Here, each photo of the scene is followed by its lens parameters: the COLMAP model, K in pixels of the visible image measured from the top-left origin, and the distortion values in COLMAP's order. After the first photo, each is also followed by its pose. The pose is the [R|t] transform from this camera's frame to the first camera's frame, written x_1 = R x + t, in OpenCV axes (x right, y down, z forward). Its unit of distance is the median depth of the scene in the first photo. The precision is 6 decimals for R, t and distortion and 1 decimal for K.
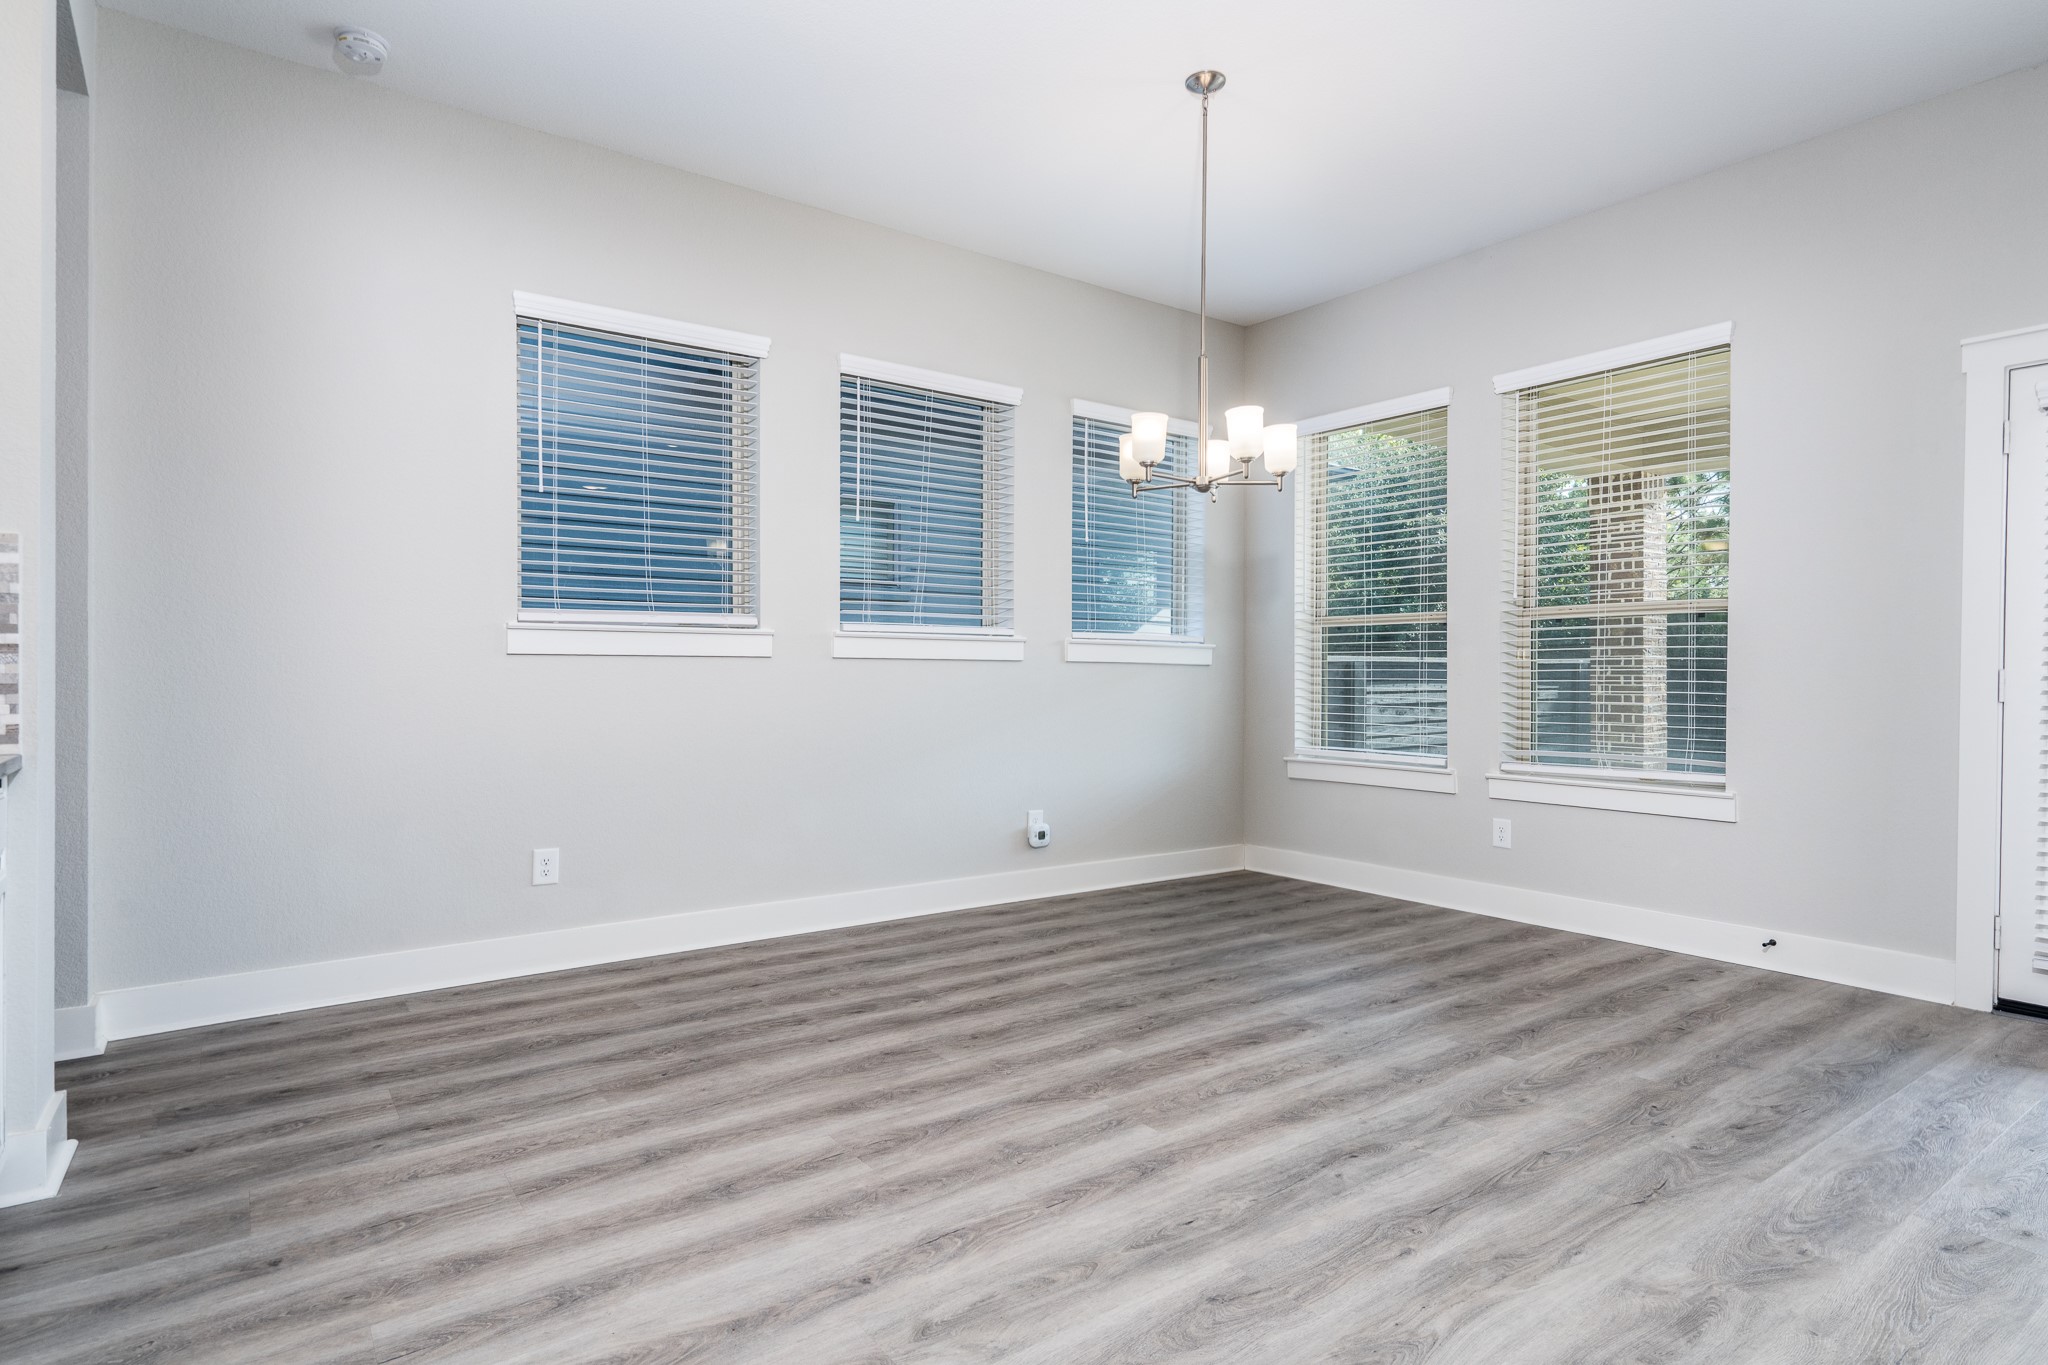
lens RADIAL K [[1087.9, 0, 1020.7], [0, 1087.9, 716.1], [0, 0, 1]] dist [0.000738, -0.000230]
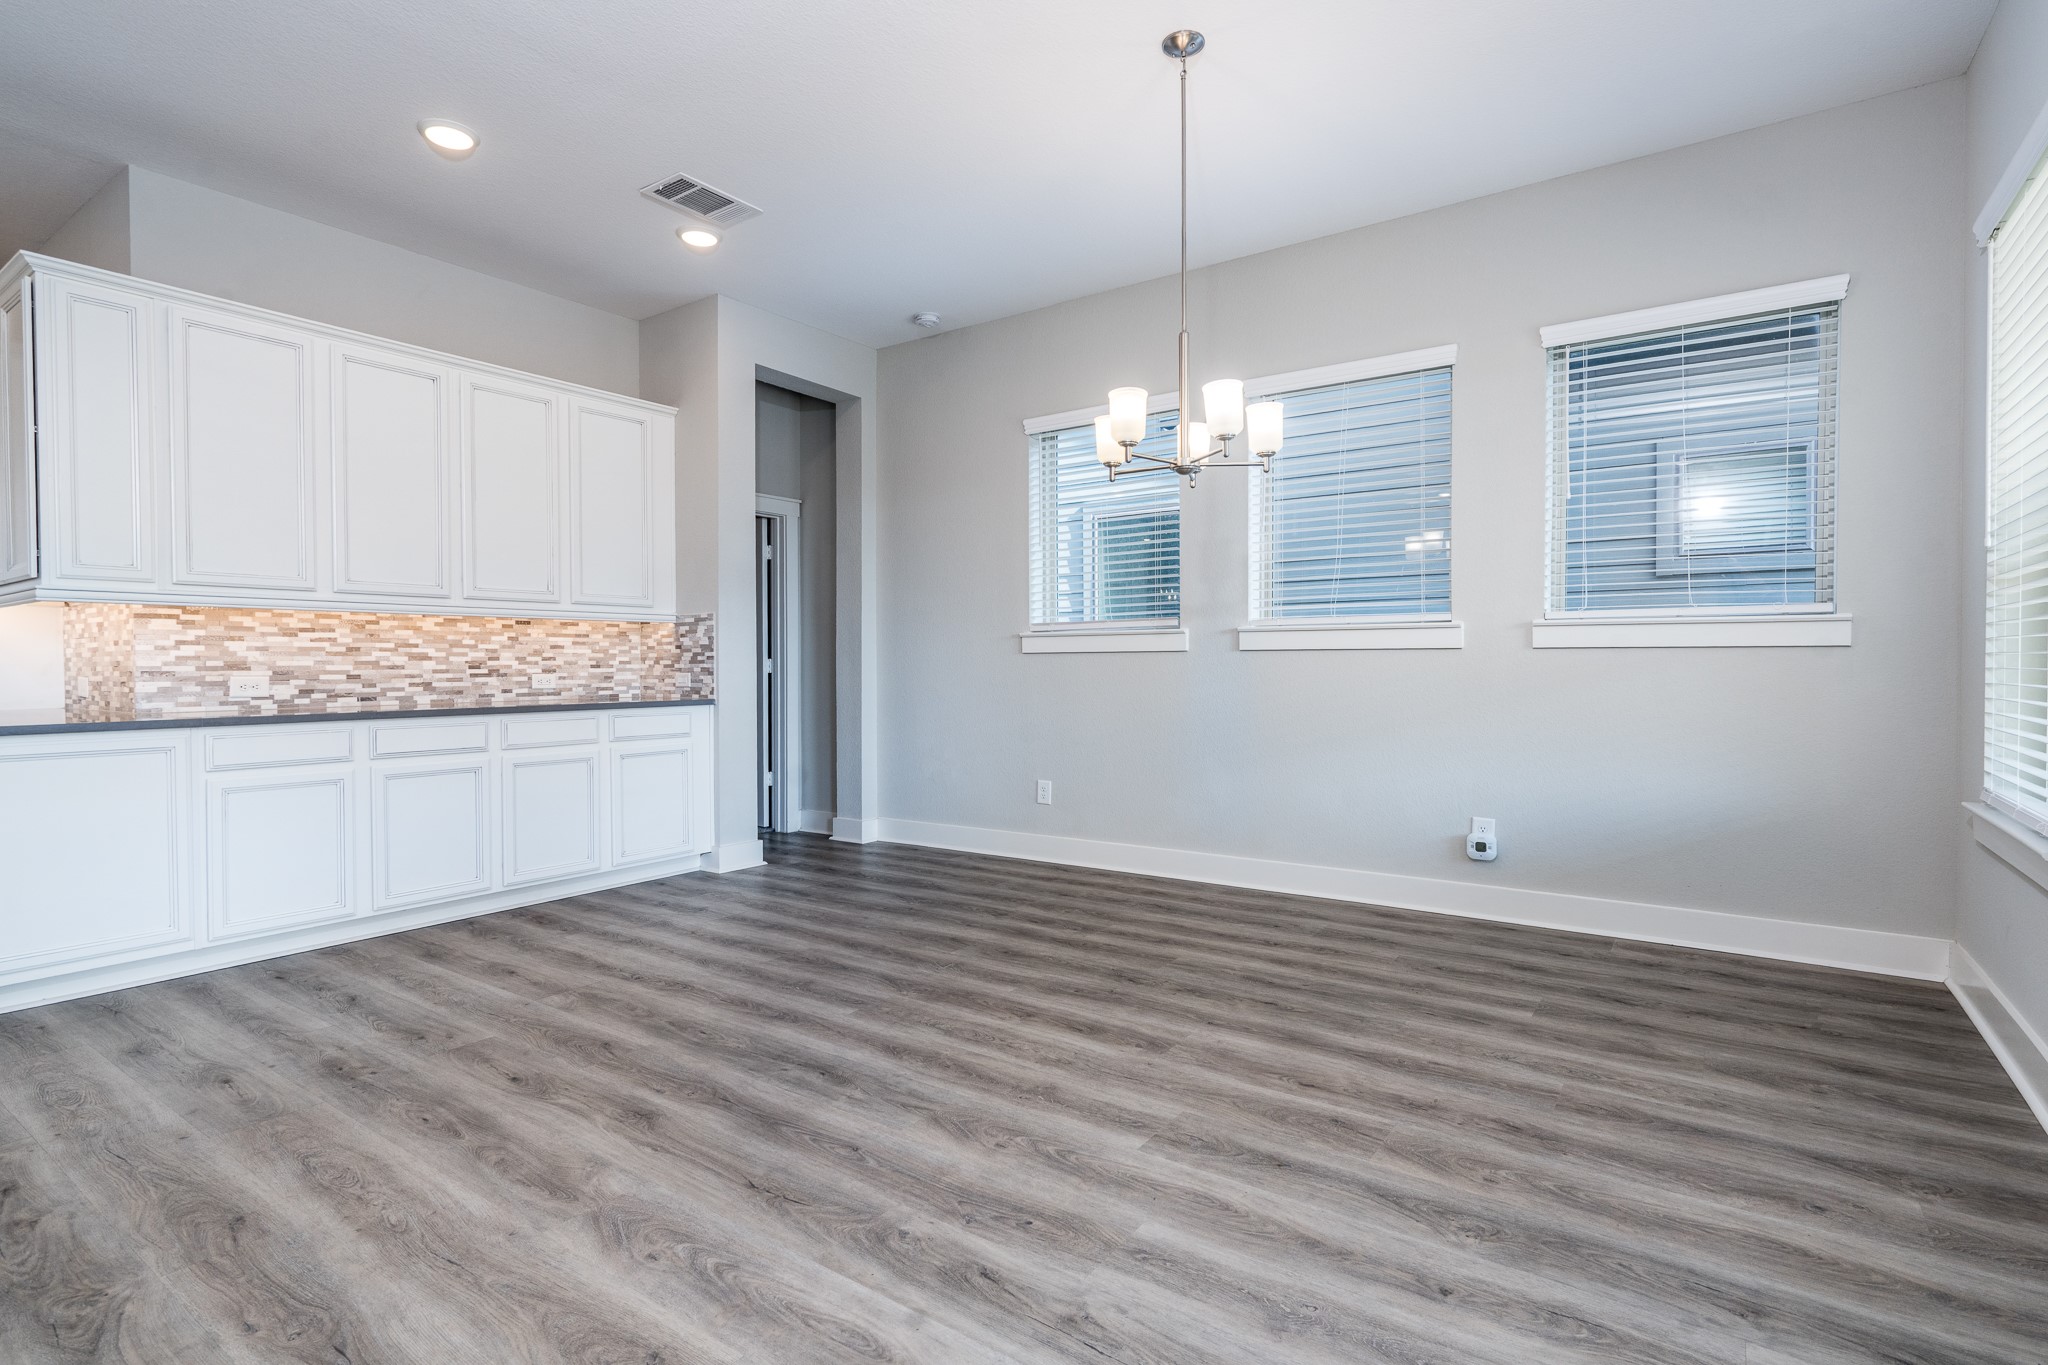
lens RADIAL K [[975.2, 0, 1026.8], [0, 975.2, 685.3], [0, 0, 1]] dist [-0.002904, 0.000443]
pose [[0.327321, 0.016410, -0.944771, 0.950267], [-0.027547, 0.999590, 0.007818, -0.025411], [0.944511, 0.023467, 0.327639, 0.583337]]
